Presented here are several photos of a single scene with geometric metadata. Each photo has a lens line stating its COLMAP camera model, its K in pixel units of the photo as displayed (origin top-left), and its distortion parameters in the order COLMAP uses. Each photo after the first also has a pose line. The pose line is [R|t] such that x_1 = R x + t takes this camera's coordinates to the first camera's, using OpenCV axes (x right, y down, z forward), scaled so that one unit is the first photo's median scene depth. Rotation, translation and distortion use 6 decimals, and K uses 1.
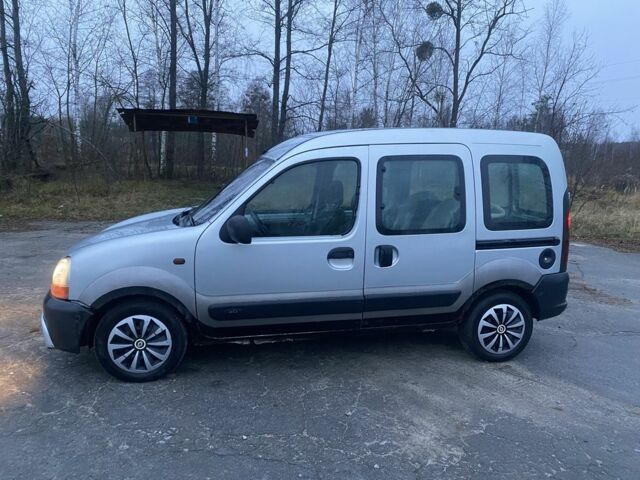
lens RADIAL K [[503.5, 0, 320.0], [0, 503.5, 240.0], [0, 0, 1]] dist [0.011547, -0.001395]
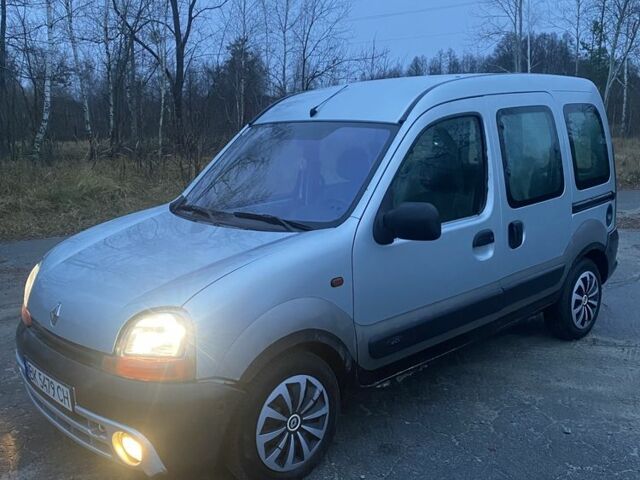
lens RADIAL K [[662.3, 0, 337.6], [0, 662.3, 241.8], [0, 0, 1]] dist [0.042003, -0.009047]
pose [[0.848534, -0.143311, 0.509365, -0.105929], [0.132647, 0.989498, 0.057425, -0.008867], [-0.512245, 0.018838, 0.858632, 0.037992]]
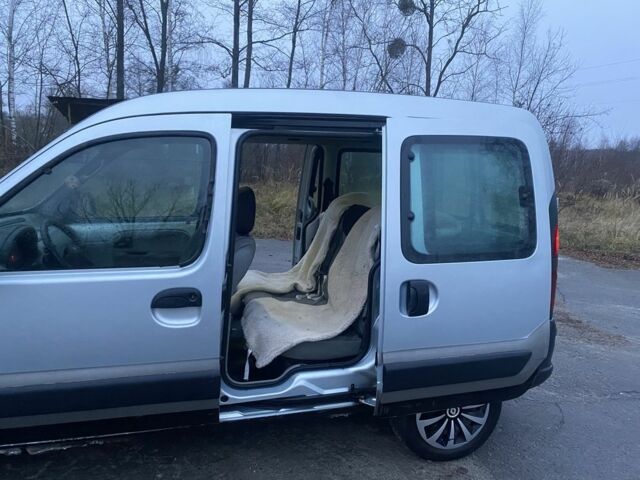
lens RADIAL K [[503.5, 0, 320.0], [0, 503.5, 240.0], [0, 0, 1]] dist [0.011547, -0.001395]
pose [[0.998881, 0.009581, 0.046315, 0.028282], [-0.009425, 0.999949, -0.003584, -0.006384], [-0.046347, 0.003143, 0.998920, 0.065207]]
